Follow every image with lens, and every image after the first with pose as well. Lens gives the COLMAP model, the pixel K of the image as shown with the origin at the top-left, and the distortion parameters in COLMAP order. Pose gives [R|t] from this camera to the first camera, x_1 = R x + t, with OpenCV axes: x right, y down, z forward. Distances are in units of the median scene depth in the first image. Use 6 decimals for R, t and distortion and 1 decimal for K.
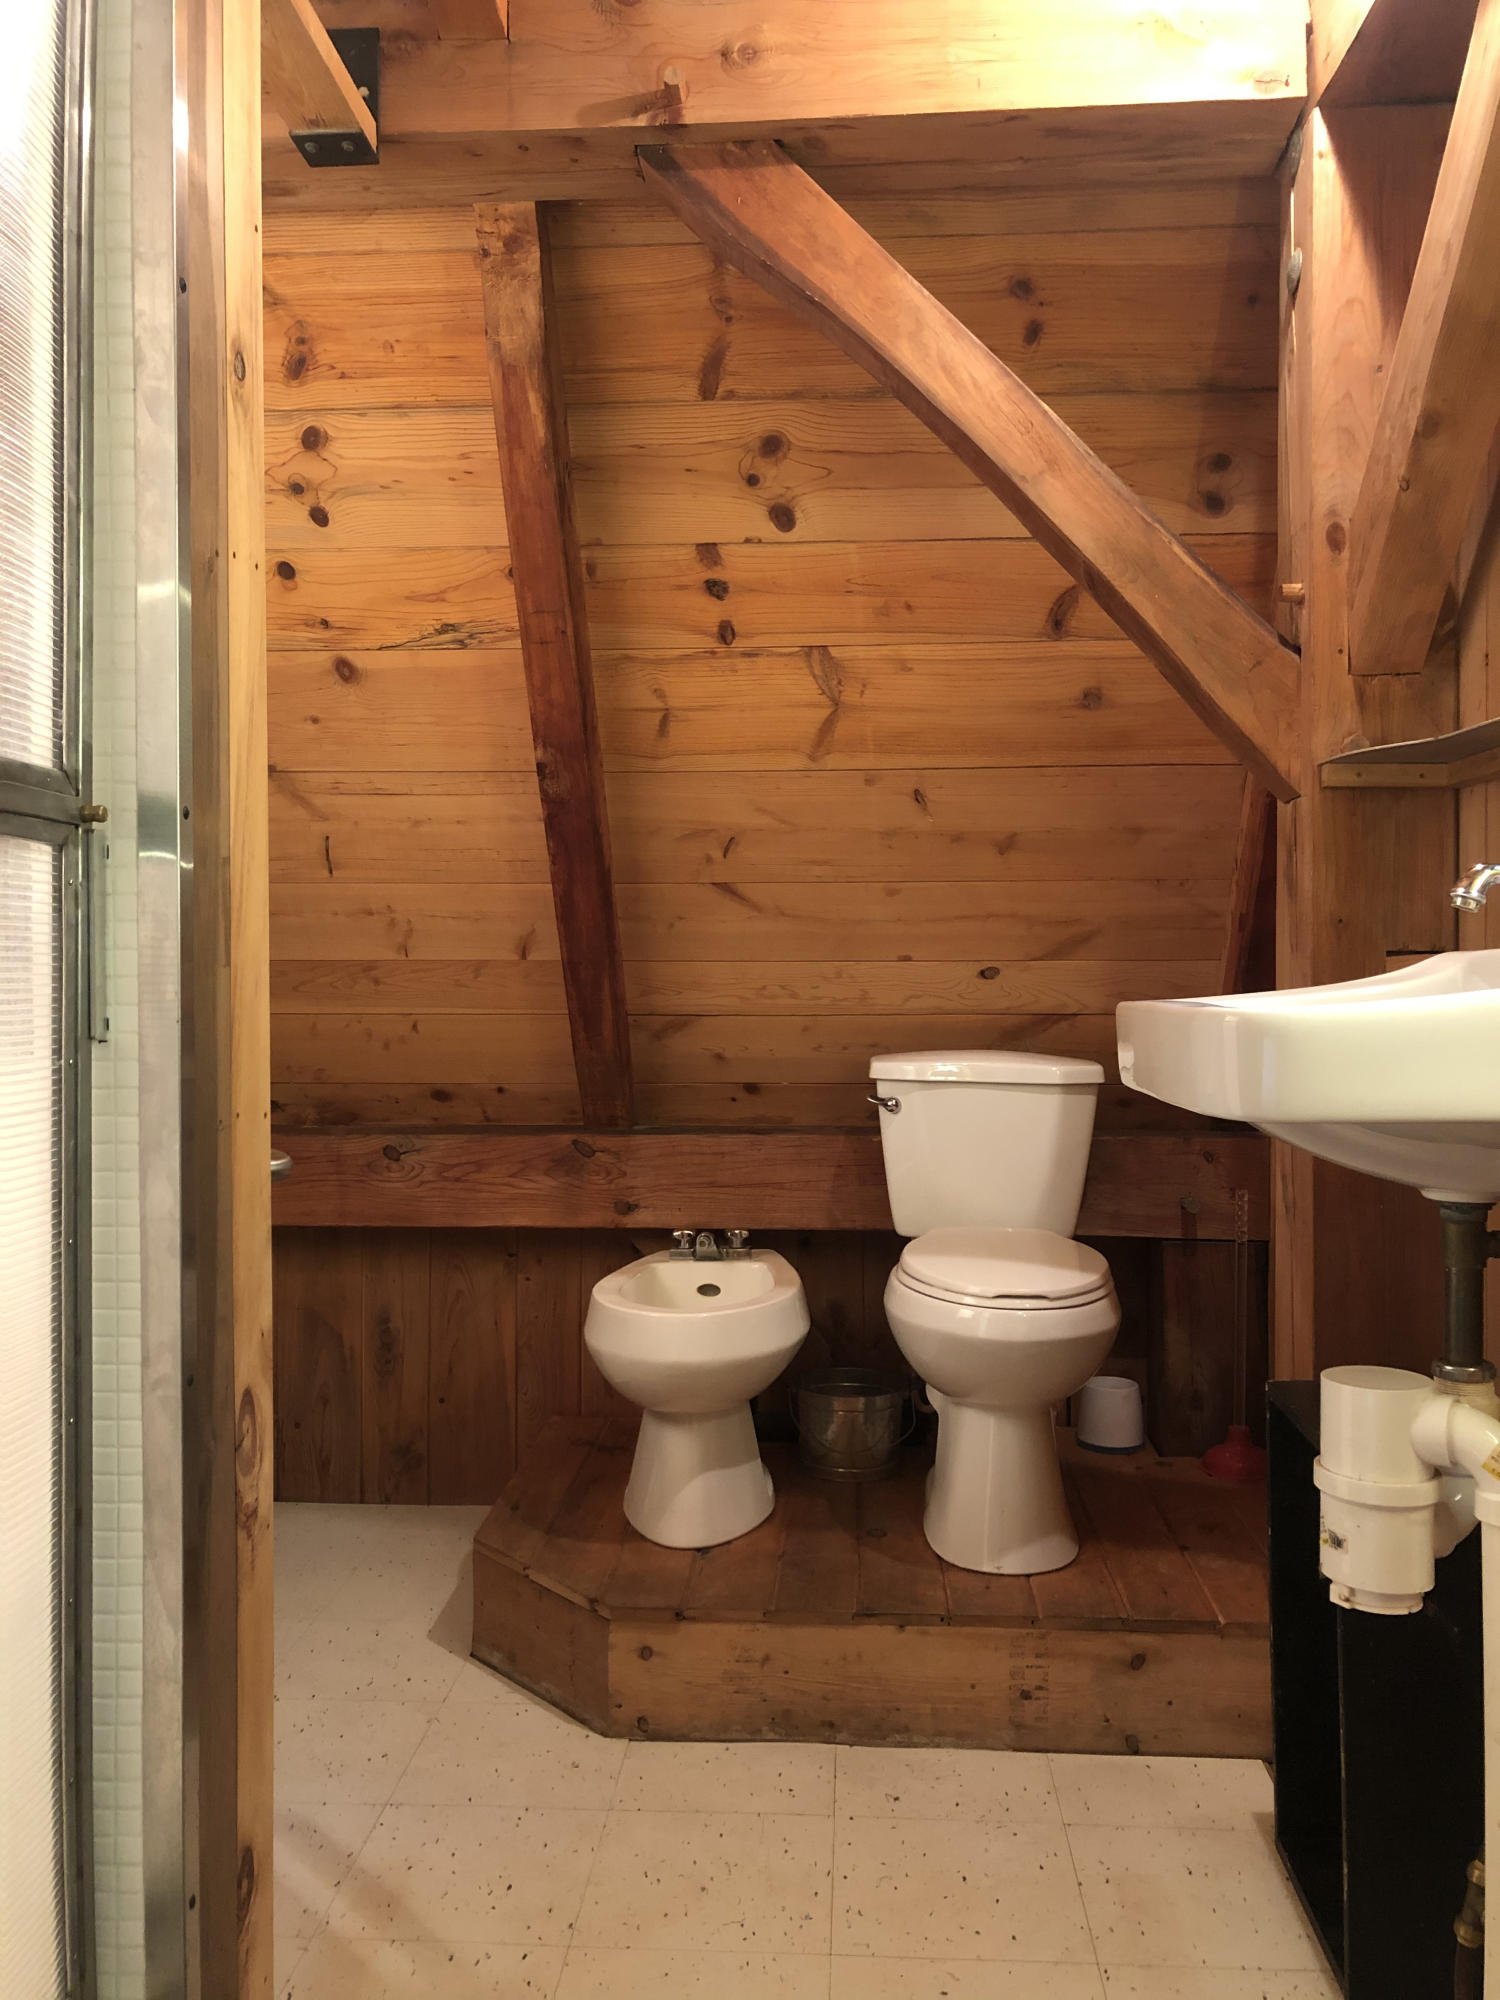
lens RADIAL K [[1576.9, 0, 748.3], [0, 1576.9, 1013.2], [0, 0, 1]] dist [0.102477, -0.173819]
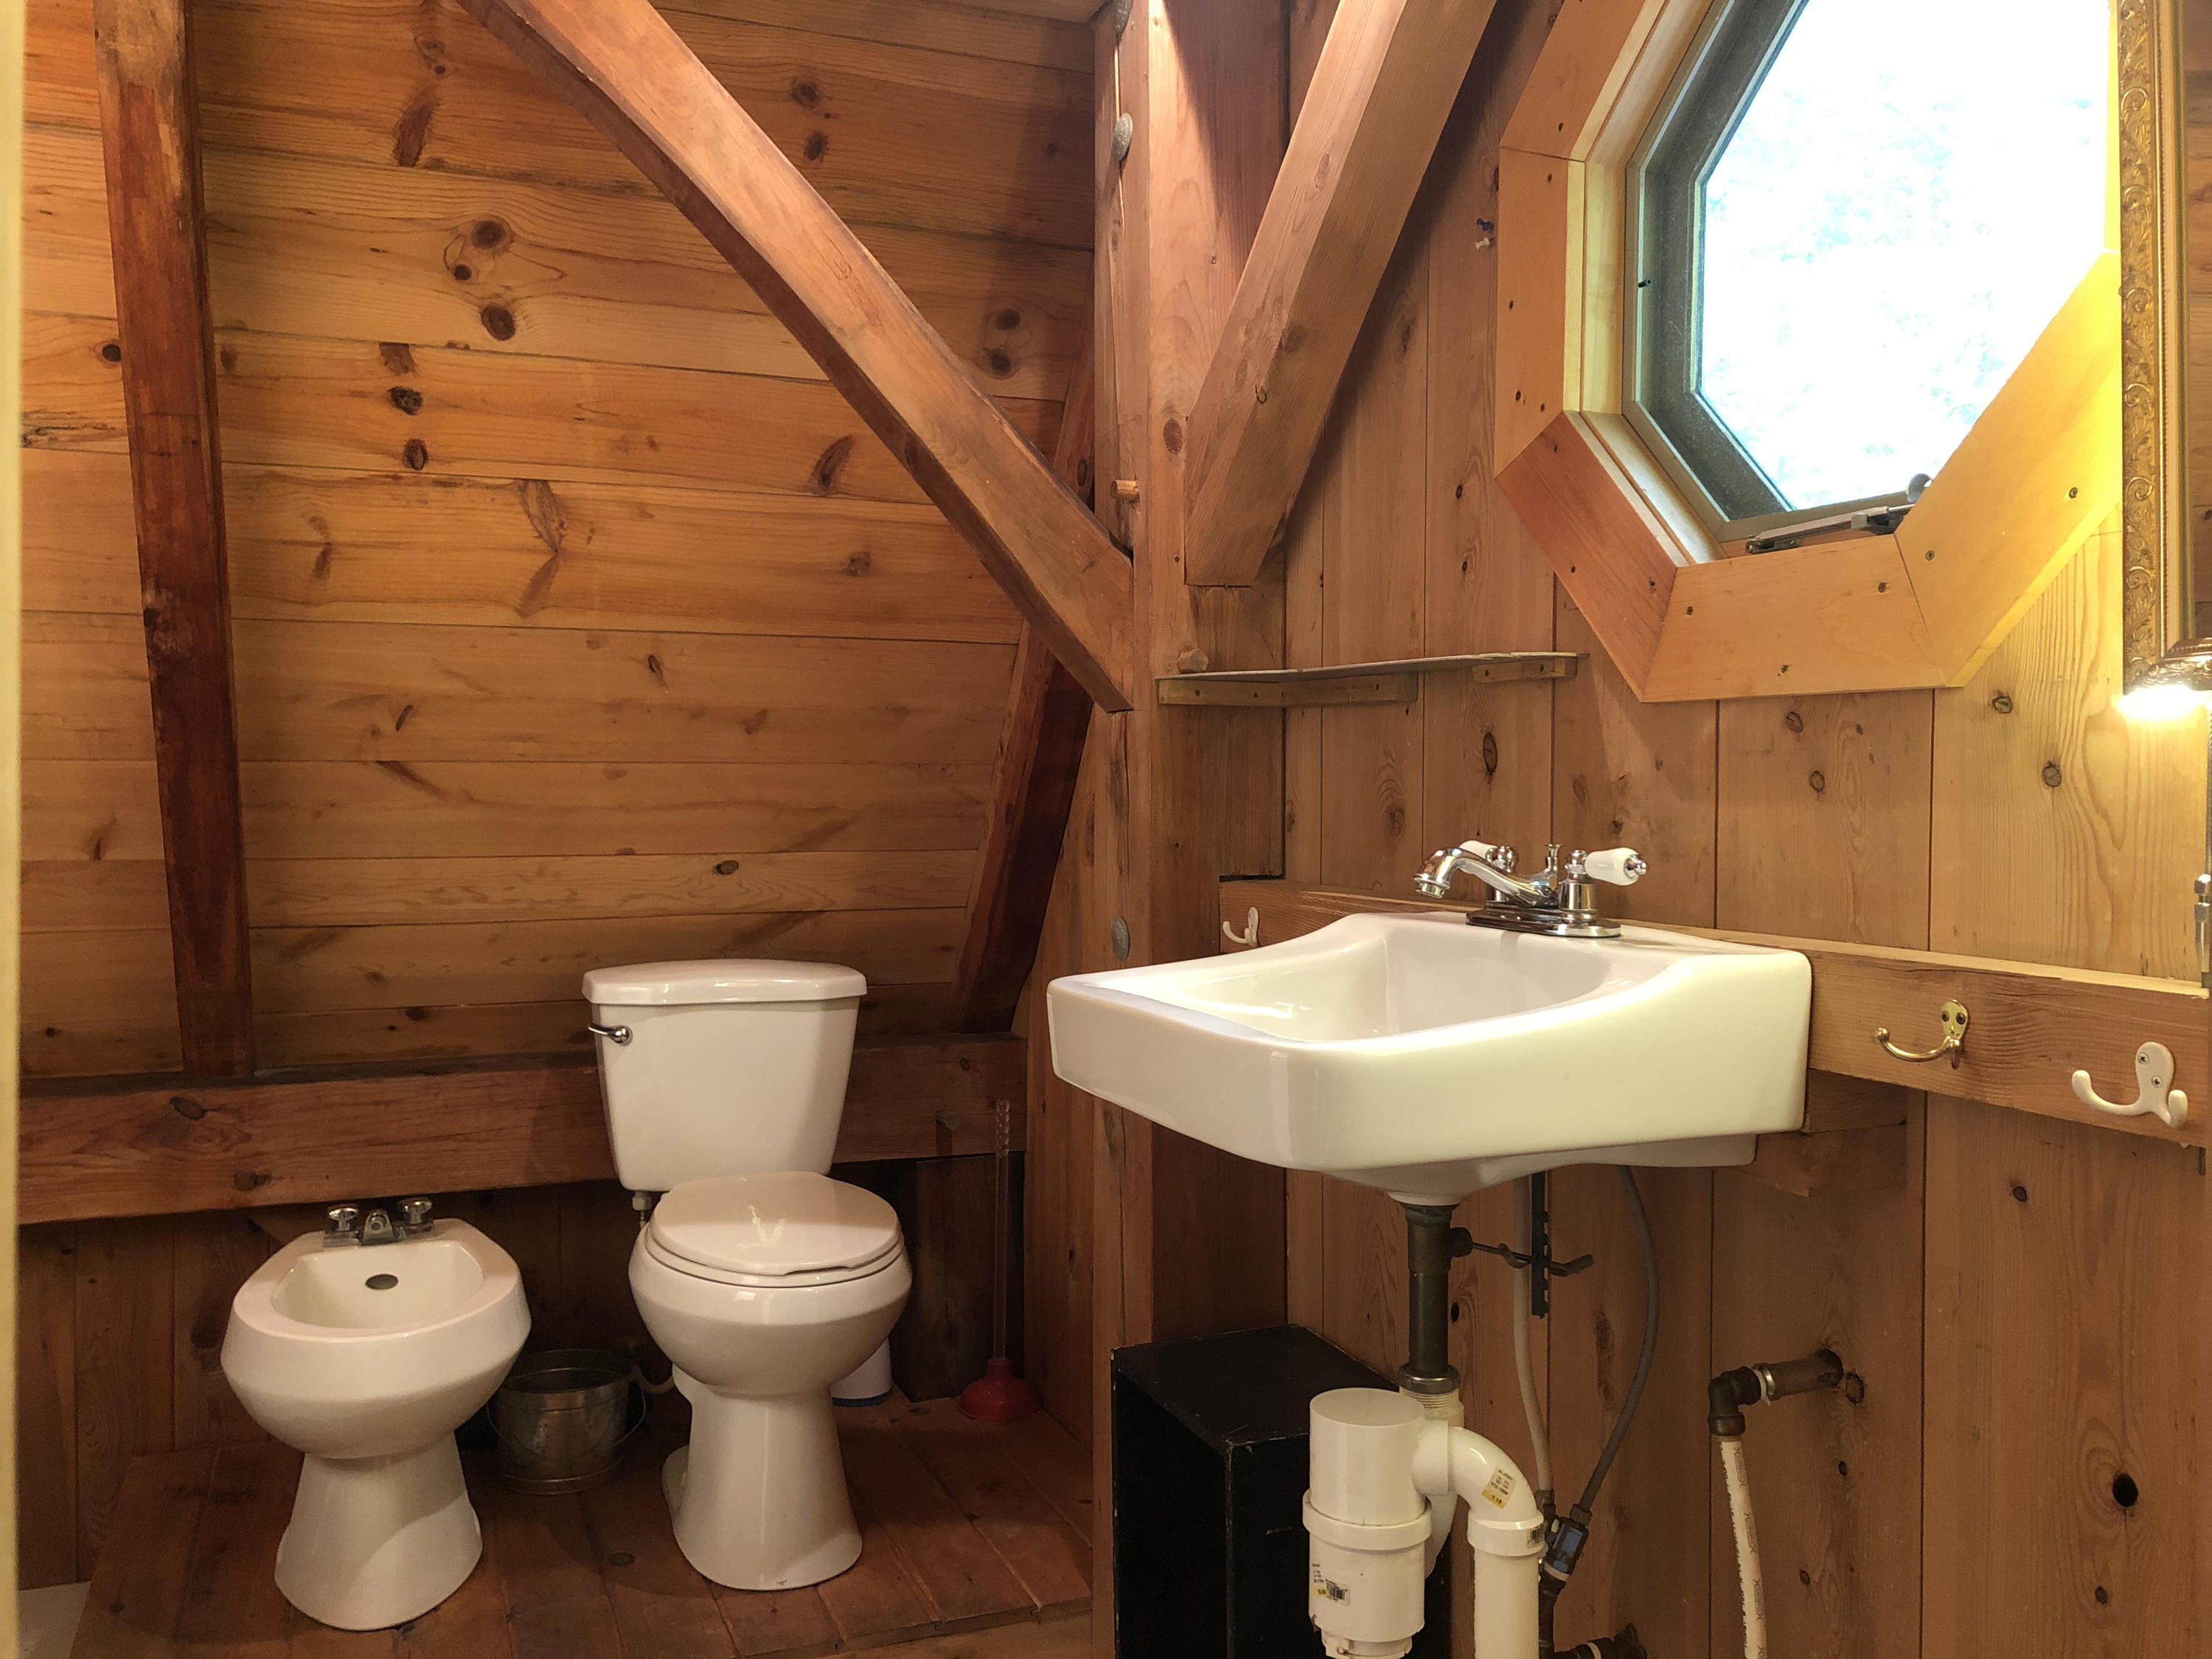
lens RADIAL K [[1781.0, 0, 1010.3], [0, 1781.0, 834.2], [0, 0, 1]] dist [0.075972, -0.099238]
pose [[0.913179, -0.014707, 0.407293, -0.111803], [0.010050, 0.999857, 0.013571, -0.062265], [-0.407435, -0.008299, 0.913197, 0.066912]]
